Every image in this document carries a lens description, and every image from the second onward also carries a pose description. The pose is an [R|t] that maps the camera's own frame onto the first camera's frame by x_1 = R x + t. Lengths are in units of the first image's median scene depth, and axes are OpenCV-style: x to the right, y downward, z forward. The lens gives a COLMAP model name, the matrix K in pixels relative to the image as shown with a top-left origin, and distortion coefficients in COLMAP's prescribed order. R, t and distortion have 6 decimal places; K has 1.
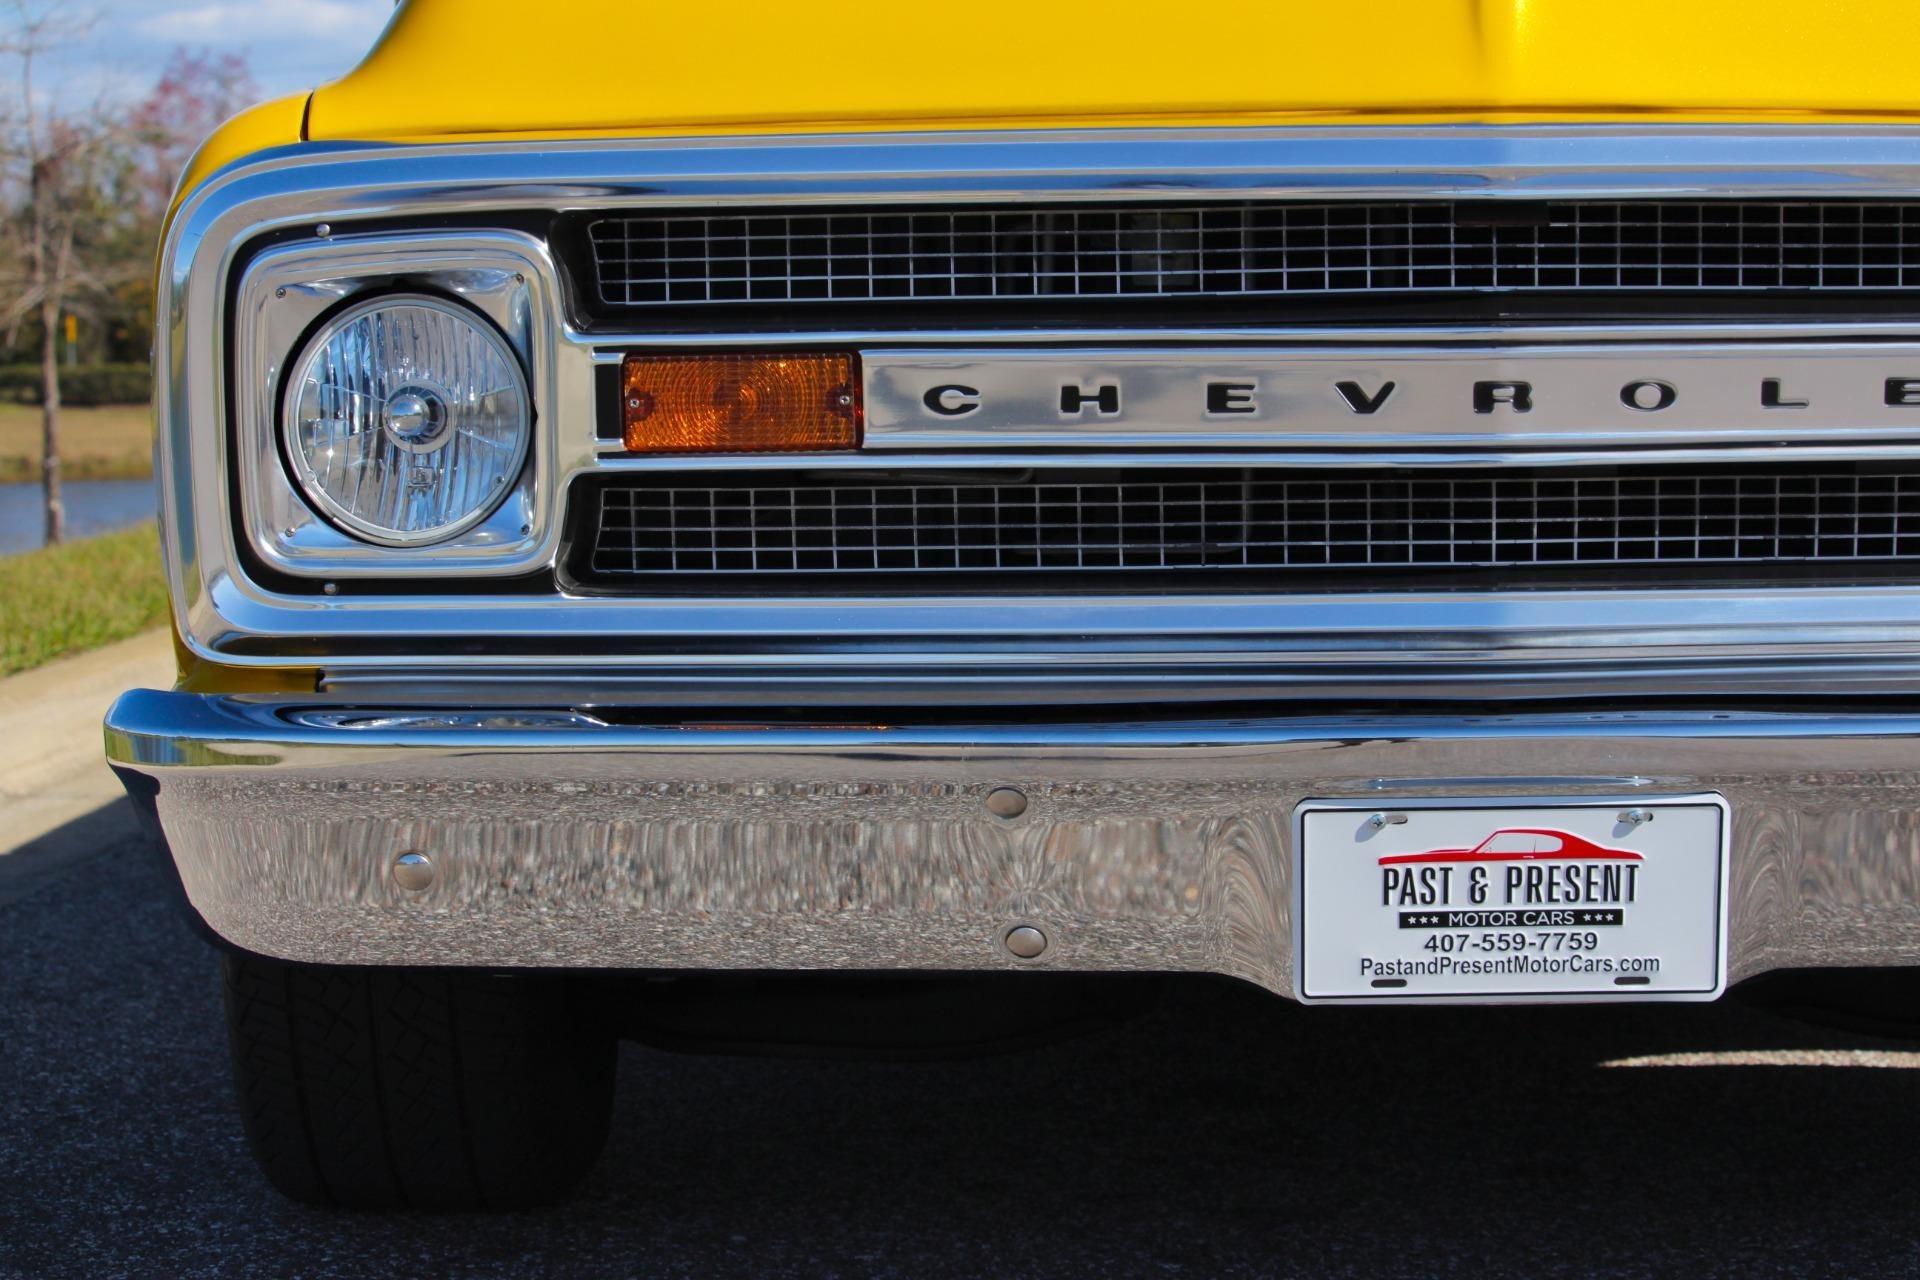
lens RADIAL K [[4994.3, 0, 1035.6], [0, 4994.3, 633.1], [0, 0, 1]] dist [-0.432005, 0.164584]
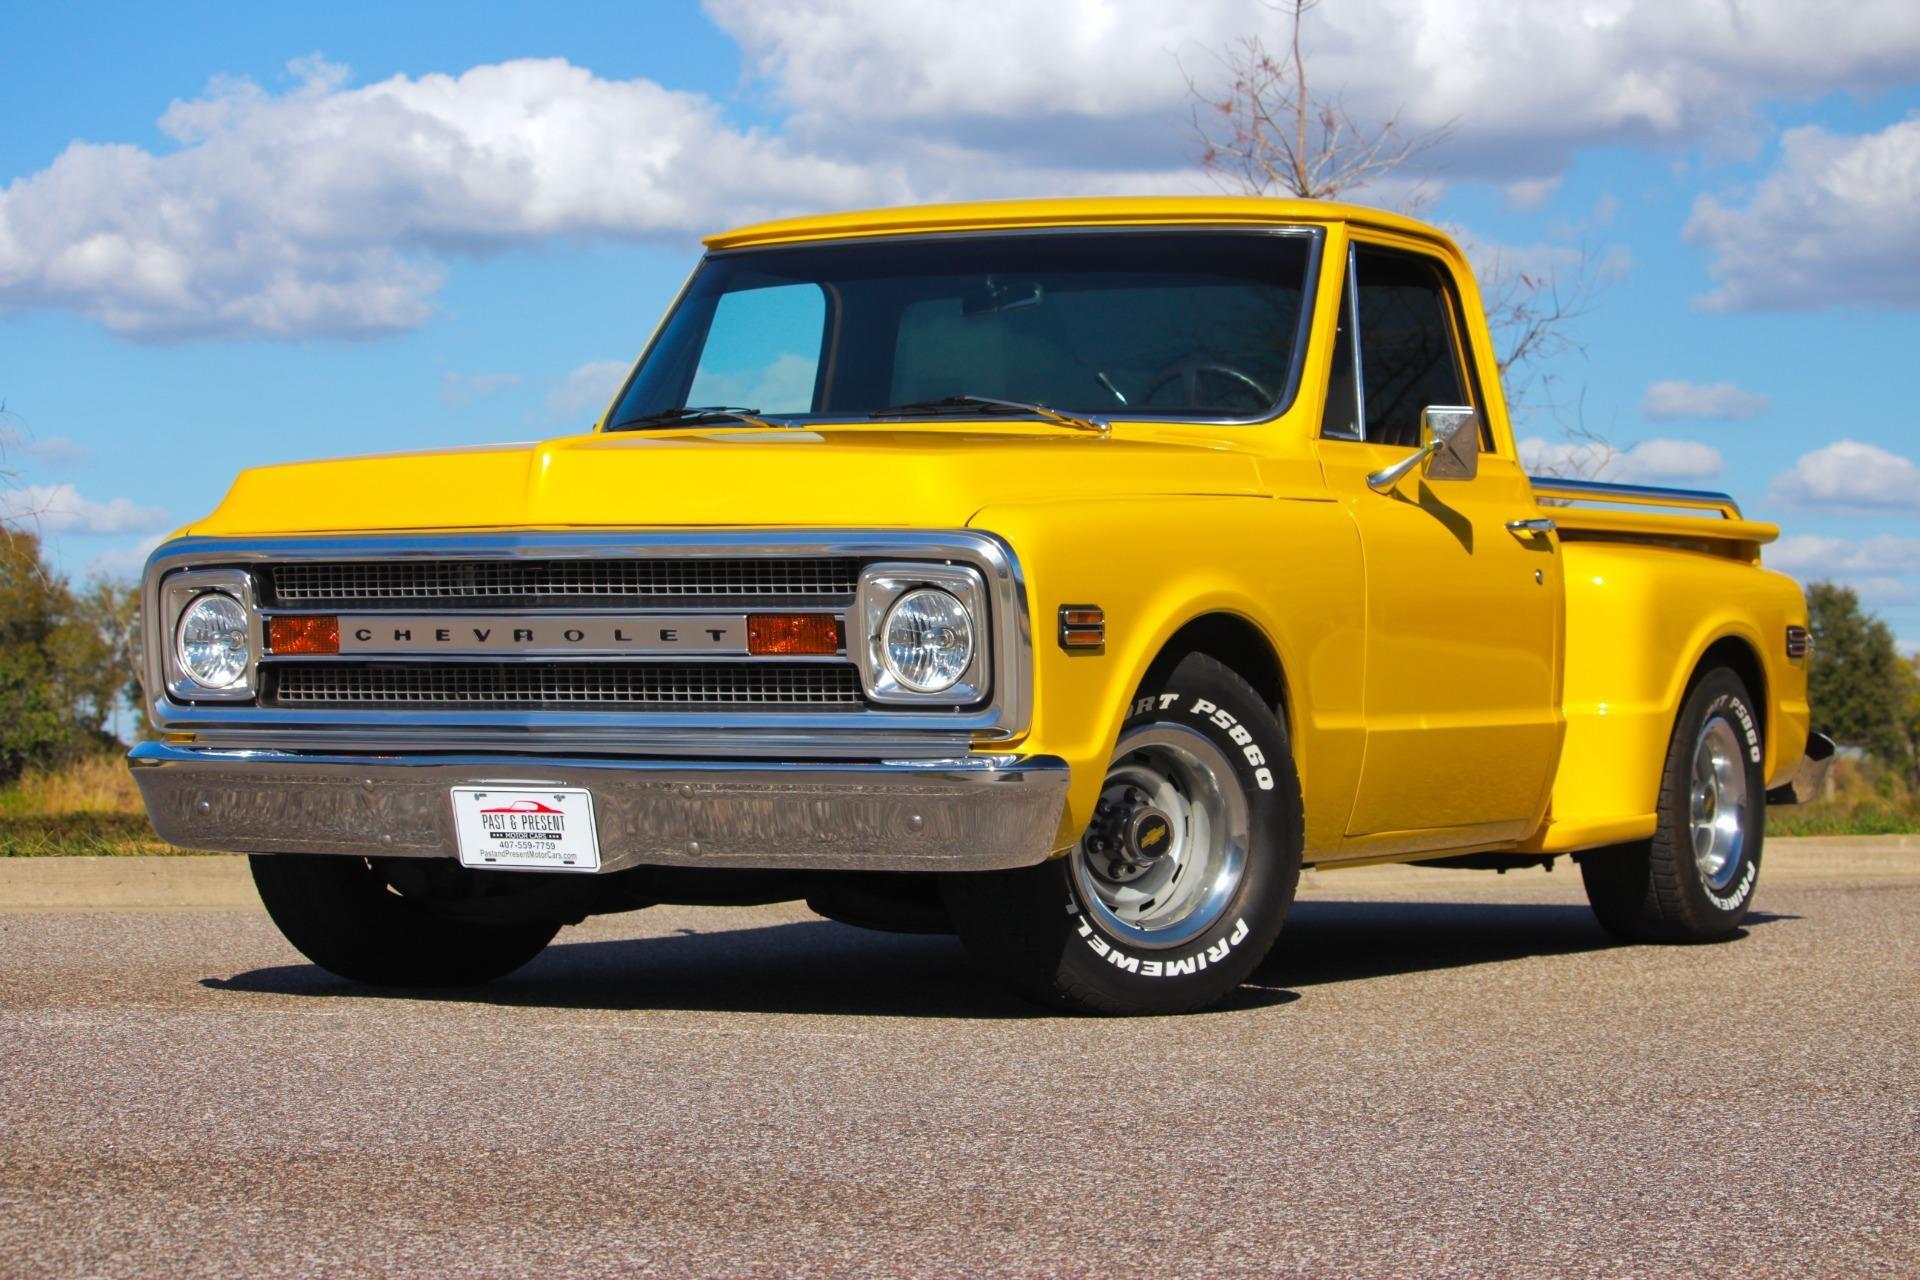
lens RADIAL K [[5186.4, 0, 960.0], [0, 5186.4, 640.0], [0, 0, 1]] dist [-0.471939, 0.088701]
pose [[0.893817, 0.012832, -0.448248, 1.490399], [-0.044925, 0.997124, -0.061037, 0.108711], [0.446175, 0.074693, 0.891823, -1.302388]]
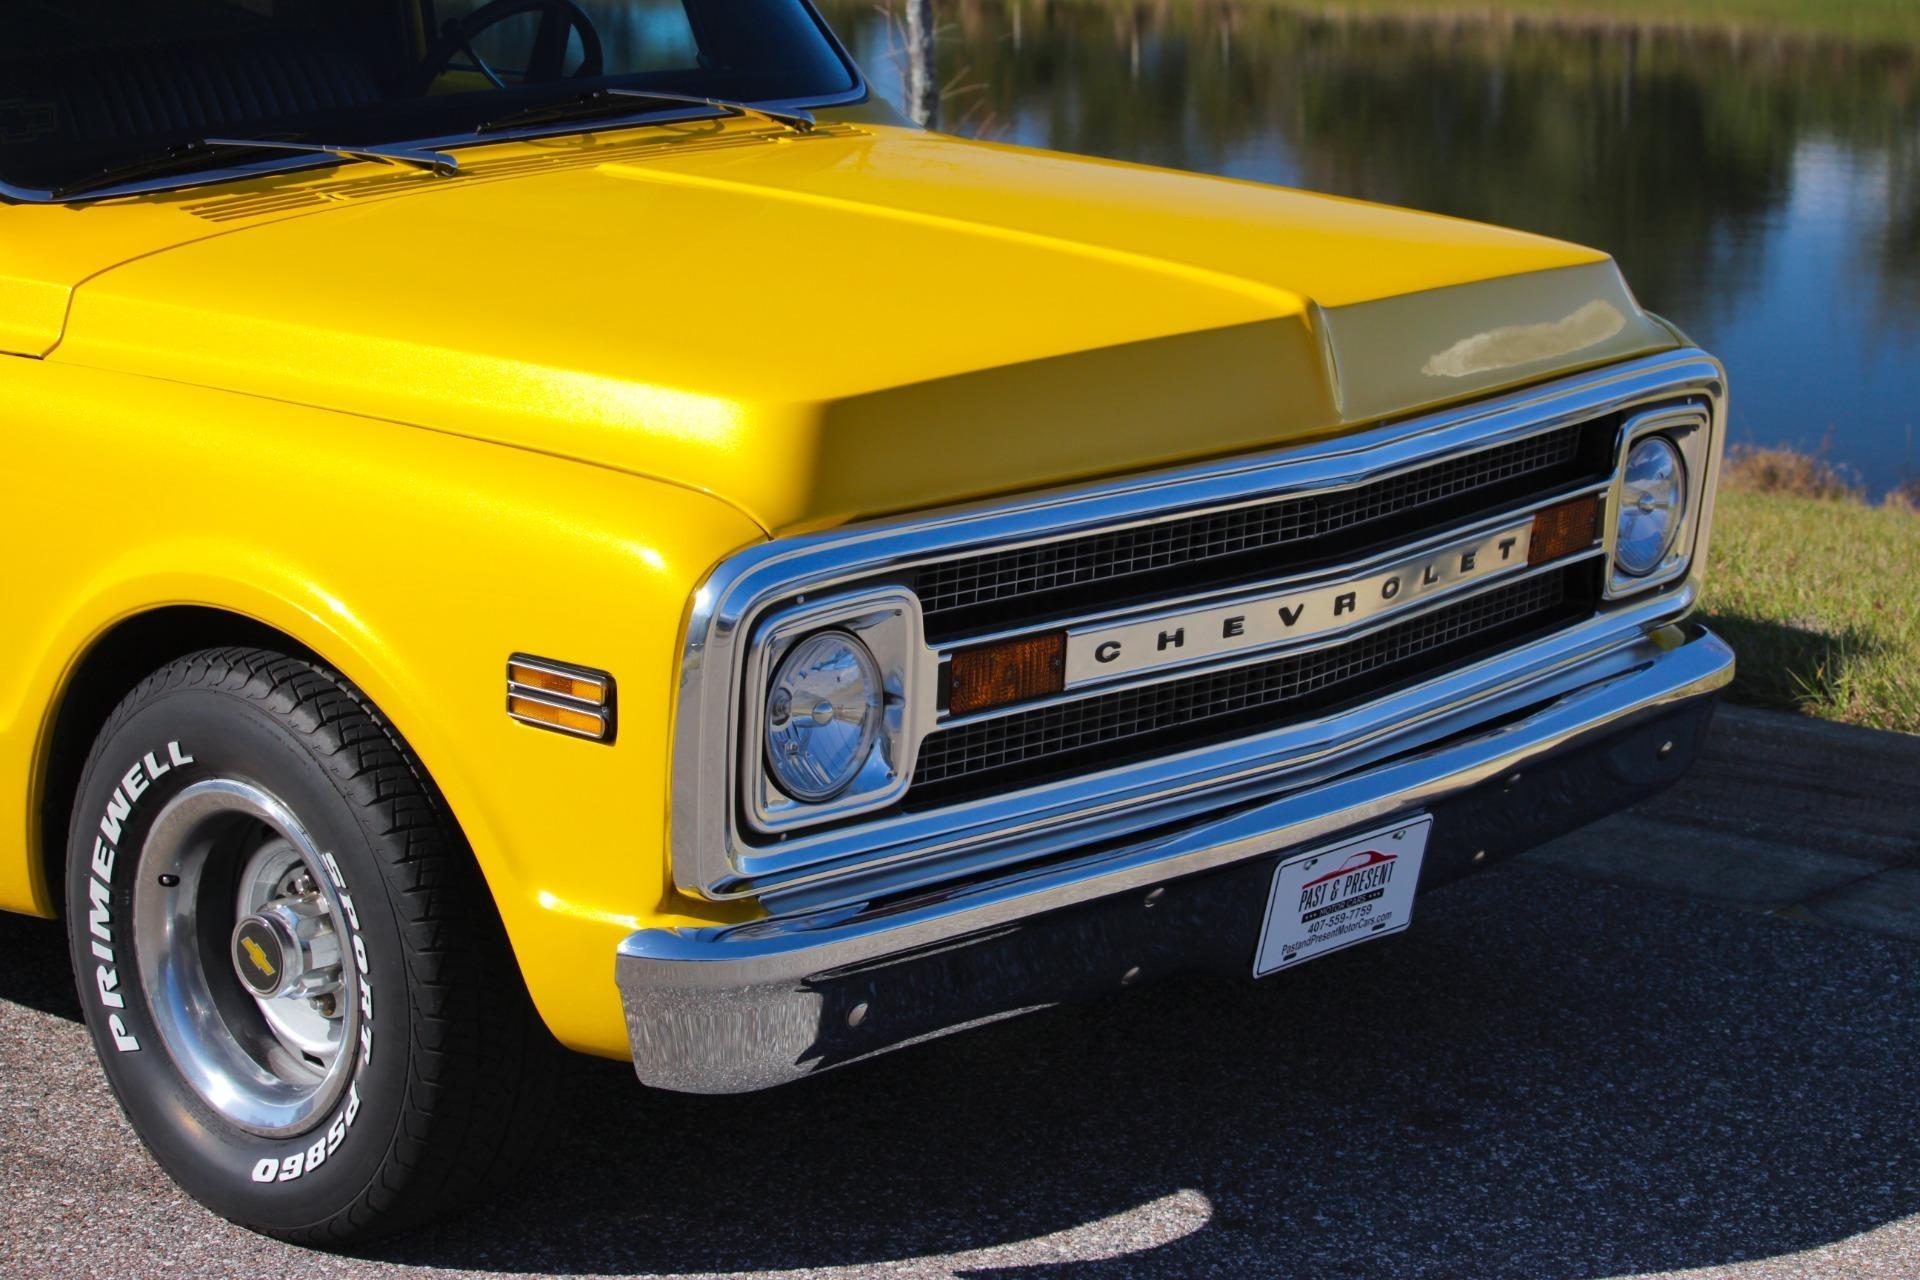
lens RADIAL K [[4994.3, 0, 1035.6], [0, 4994.3, 633.1], [0, 0, 1]] dist [-0.432005, 0.164584]
pose [[0.629412, -0.154807, 0.761495, -1.227218], [0.053667, 0.986275, 0.156144, -0.299288], [-0.775216, -0.057412, 0.629082, 0.021402]]
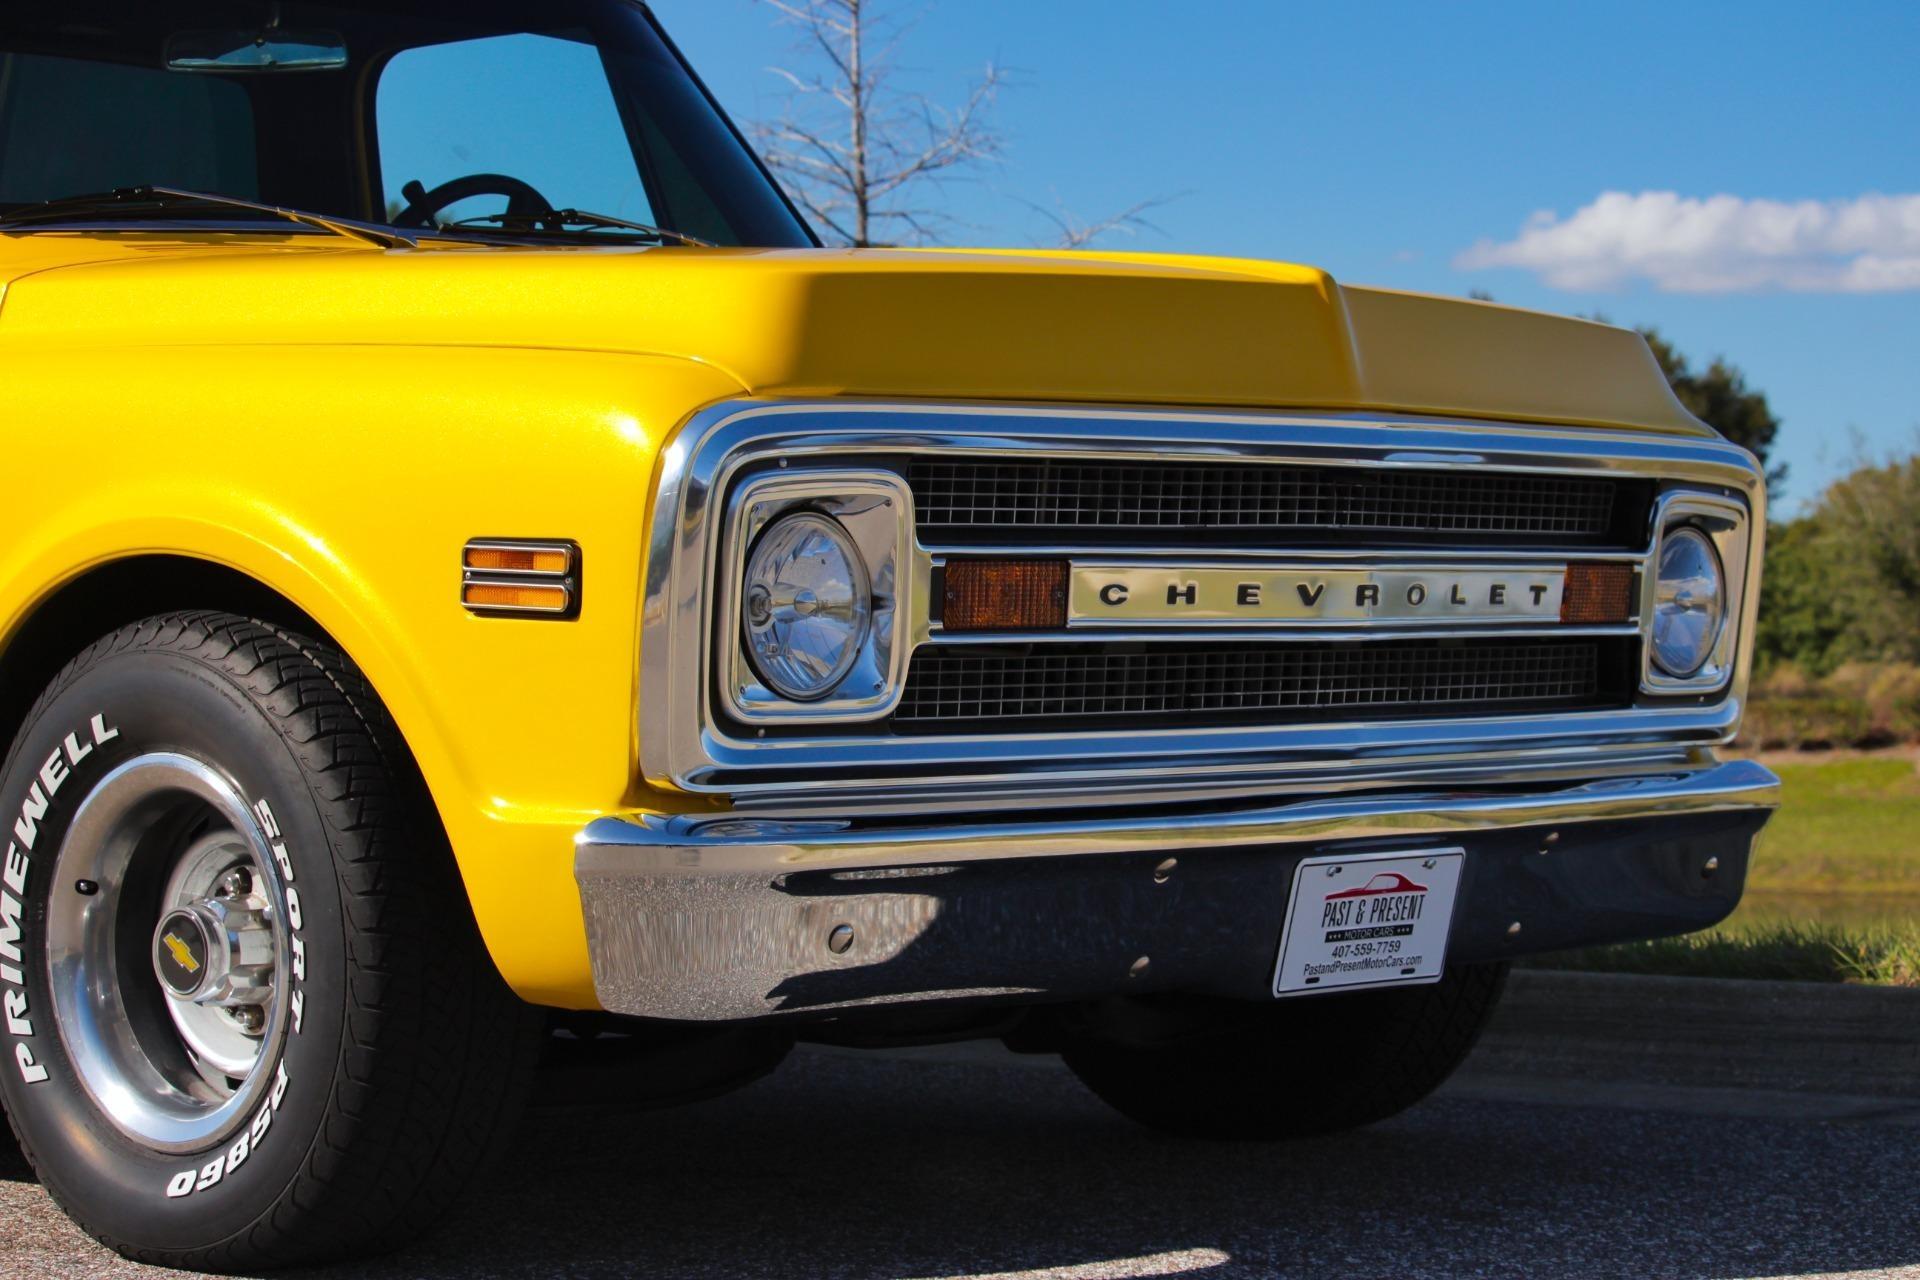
lens RADIAL K [[4994.3, 0, 1035.6], [0, 4994.3, 633.1], [0, 0, 1]] dist [-0.432005, 0.164584]
pose [[0.622869, 0.005292, 0.782309, -1.163974], [0.053370, 0.997360, -0.049239, 0.034647], [-0.780504, 0.072421, 0.620942, 0.111675]]
